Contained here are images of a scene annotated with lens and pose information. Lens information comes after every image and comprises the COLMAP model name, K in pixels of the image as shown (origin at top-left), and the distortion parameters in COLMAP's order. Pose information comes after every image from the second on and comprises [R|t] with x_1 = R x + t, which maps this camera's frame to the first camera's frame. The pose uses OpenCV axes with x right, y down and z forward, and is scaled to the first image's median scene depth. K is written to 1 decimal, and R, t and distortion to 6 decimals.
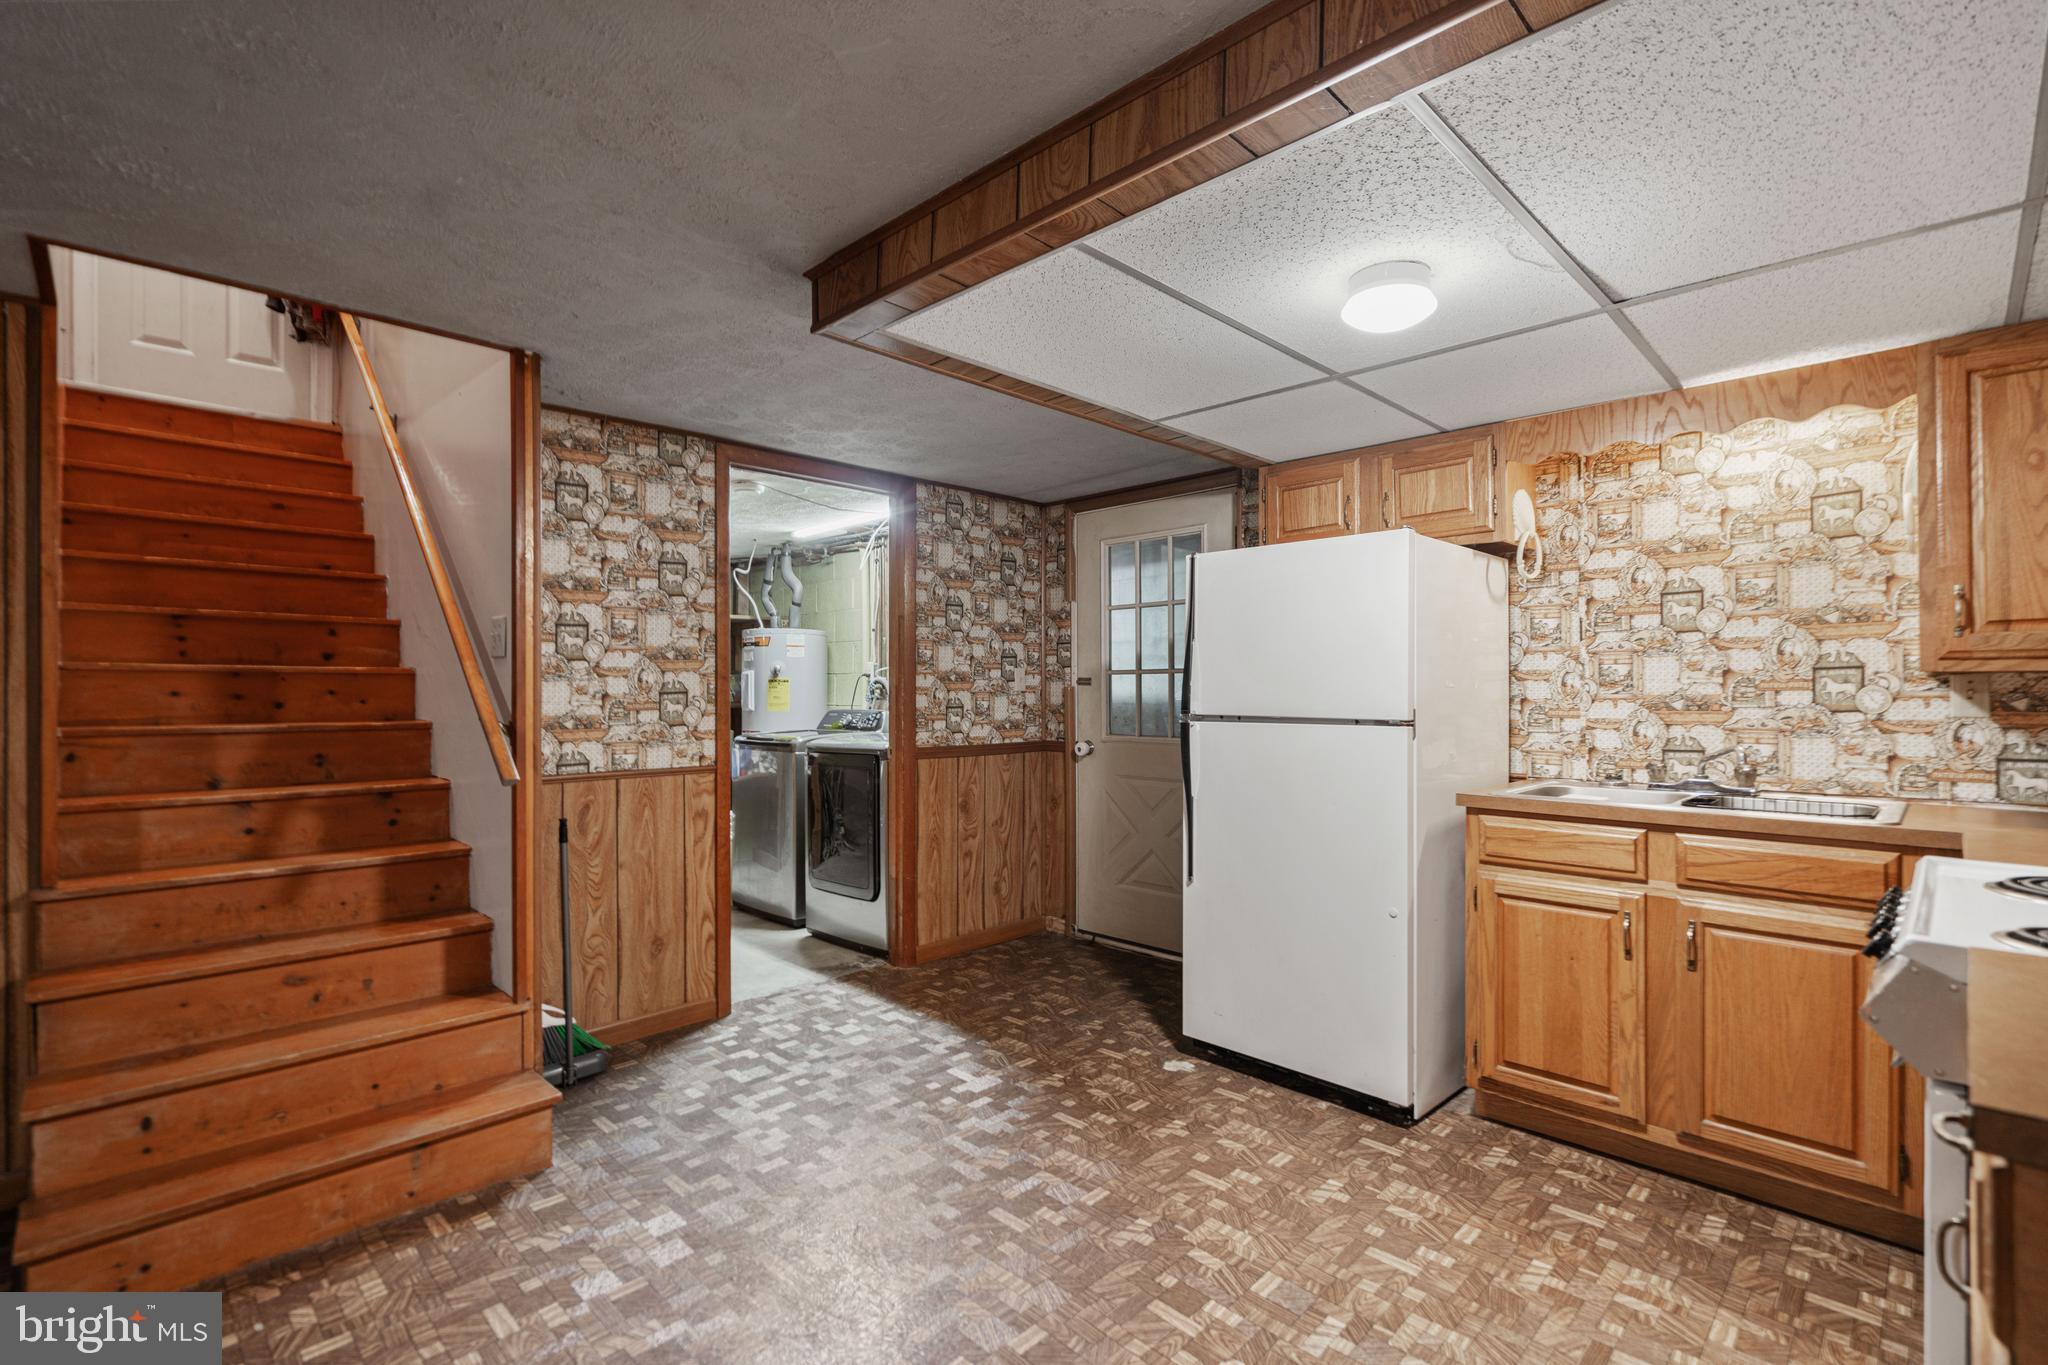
lens RADIAL K [[938.1, 0, 1033.1], [0, 938.1, 686.9], [0, 0, 1]] dist [0.003002, 0.000373]
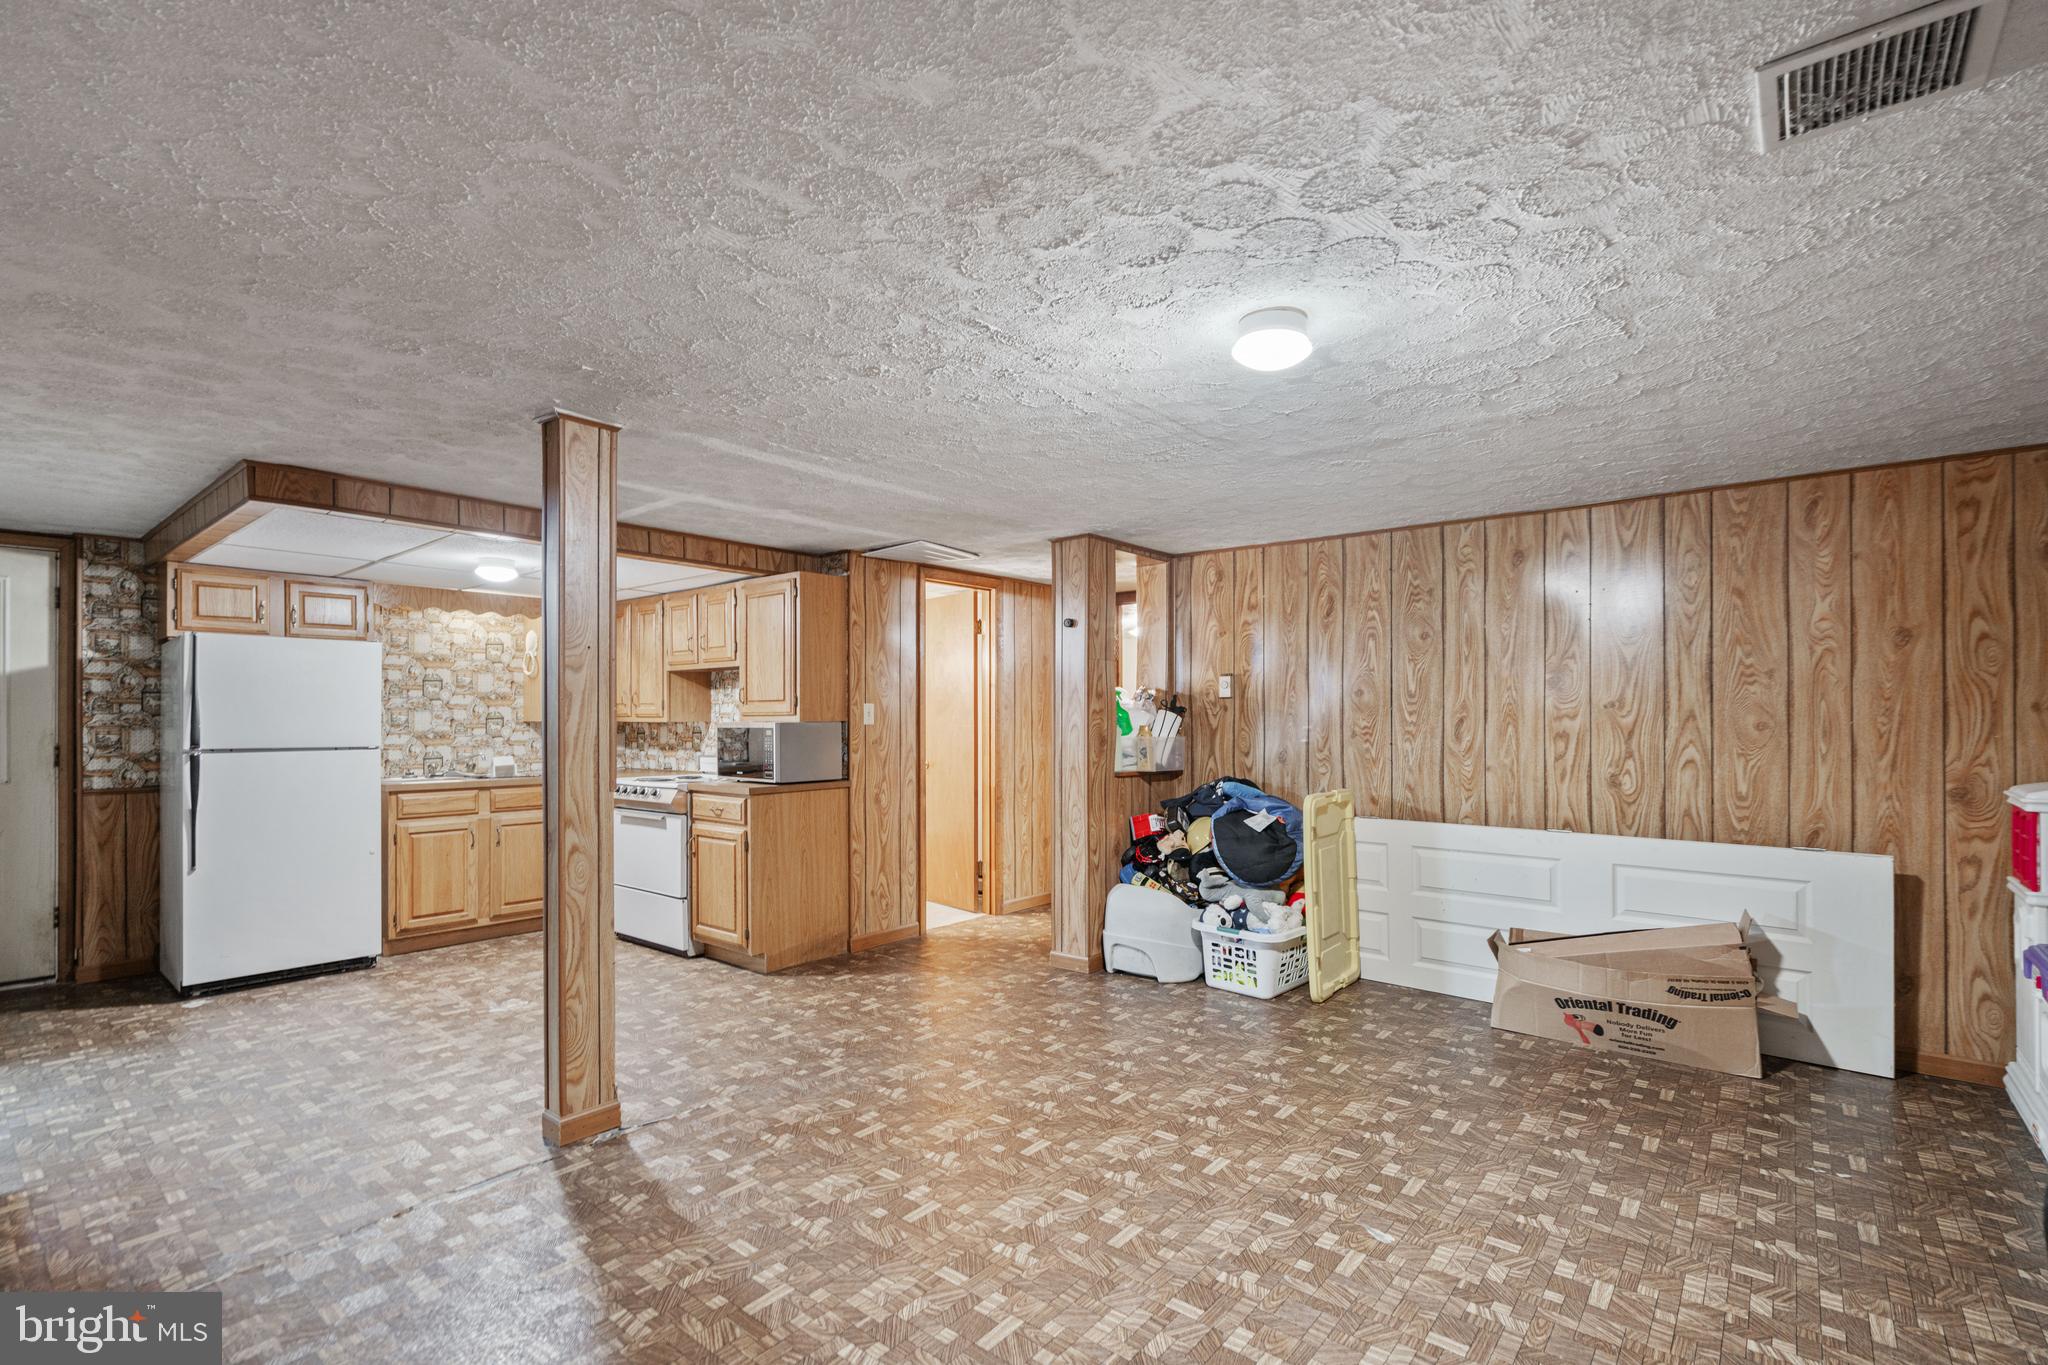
lens RADIAL K [[938.1, 0, 1021.6], [0, 938.1, 716.3], [0, 0, 1]] dist [0.003002, 0.000373]
pose [[-0.082704, 0.004703, 0.996563, -1.563652], [-0.001322, 0.999987, -0.004828, -0.016063], [-0.996573, -0.001716, -0.082697, -0.111353]]
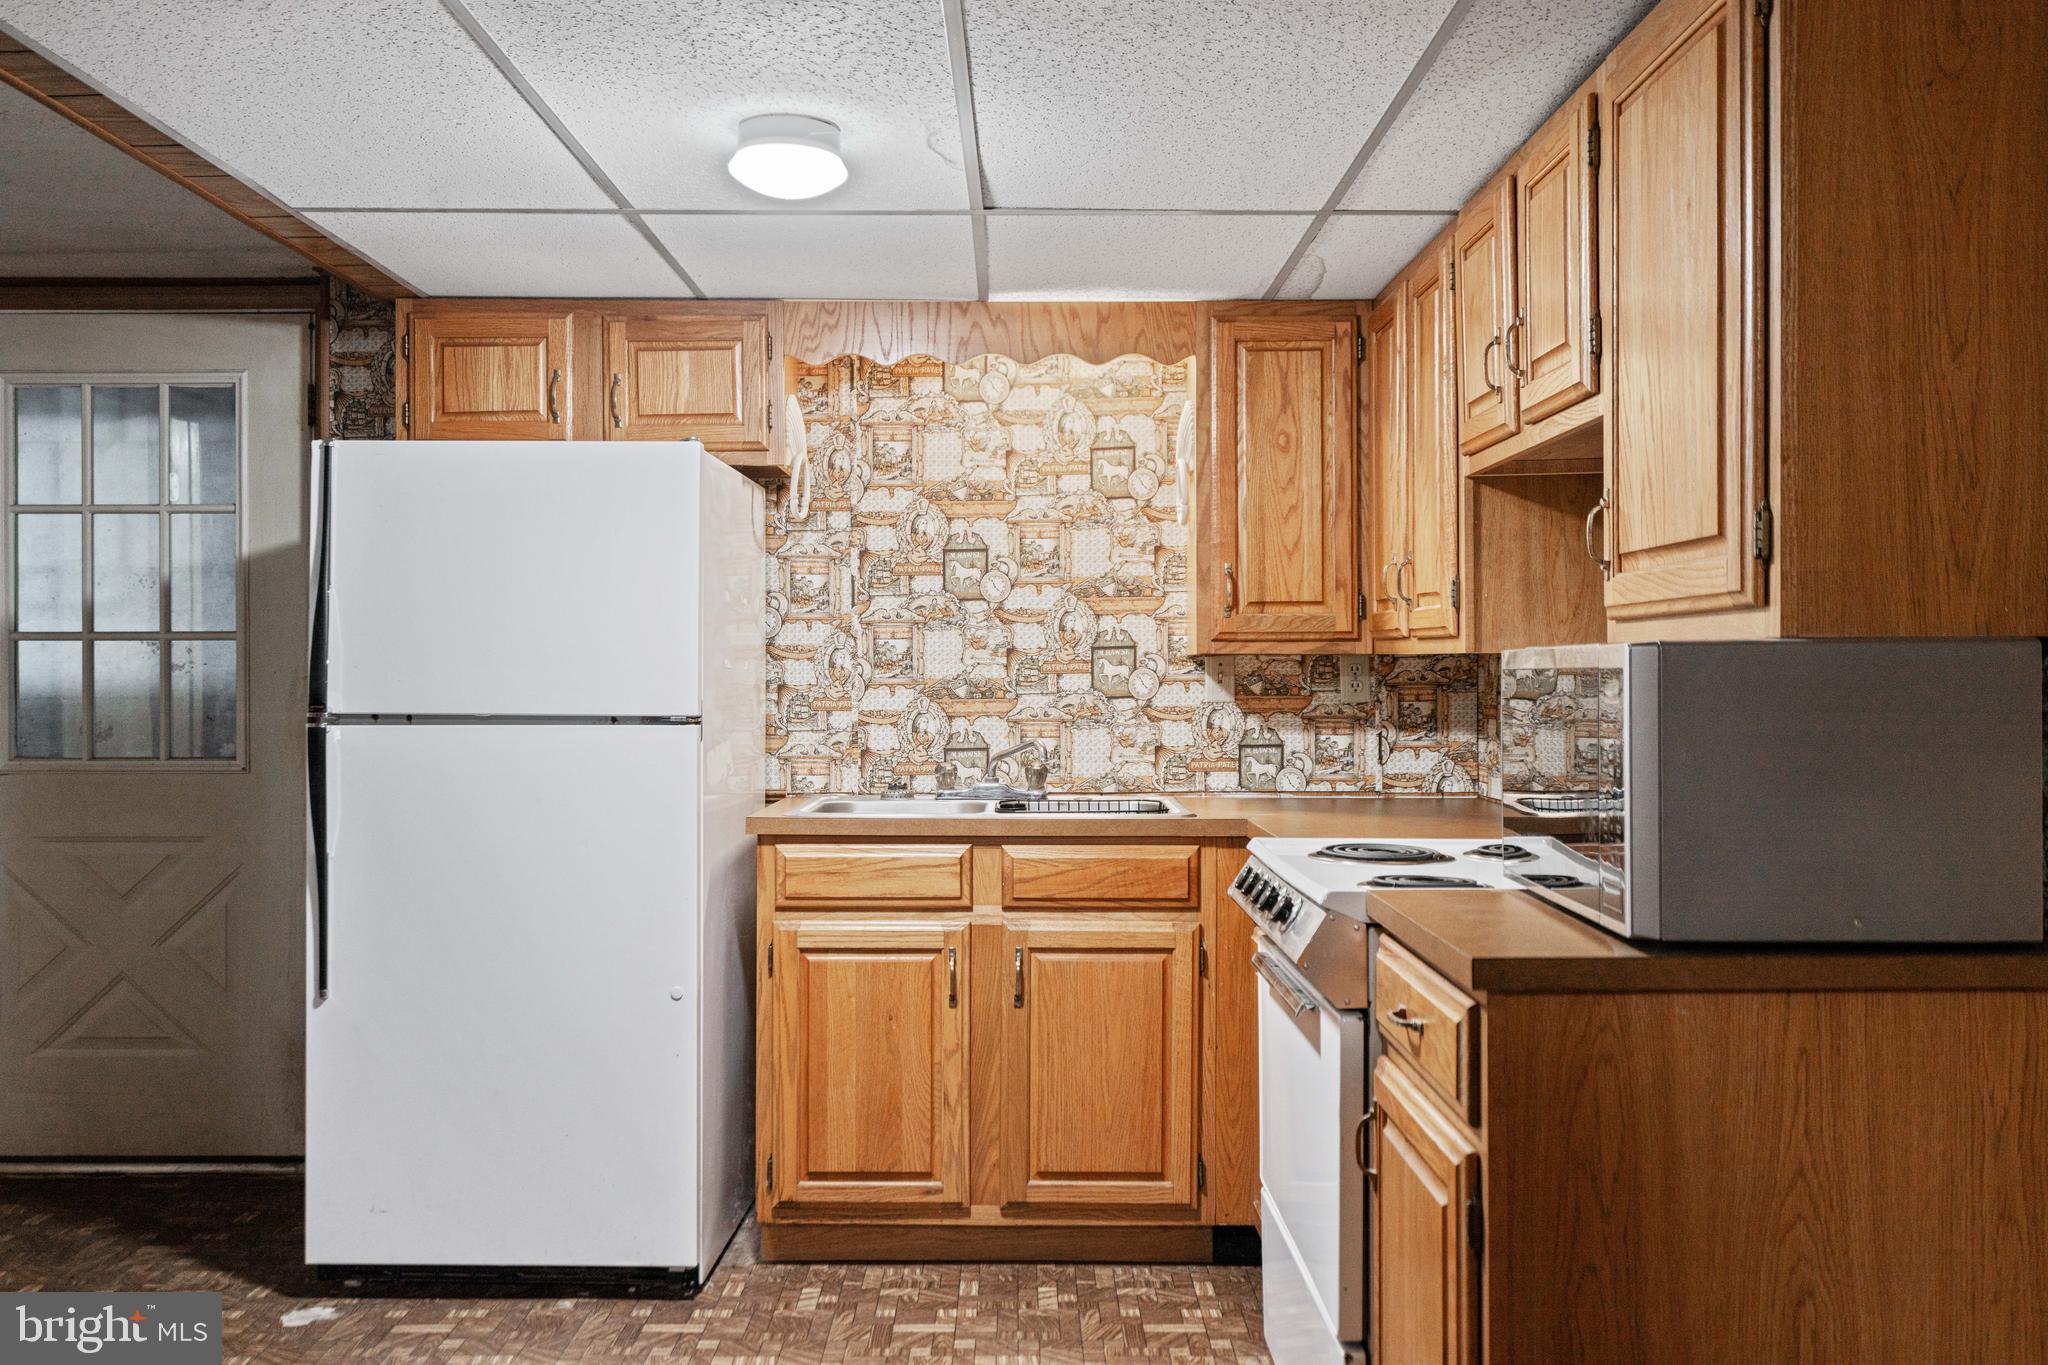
lens RADIAL K [[1788.9, 0, 1022.4], [0, 1788.9, 675.1], [0, 0, 1]] dist [0.010334, -0.009903]
pose [[0.711823, 0.000225, 0.702359, -0.366849], [-0.004082, 0.999984, 0.003816, -0.000657], [-0.702347, -0.005583, 0.711813, -0.120998]]
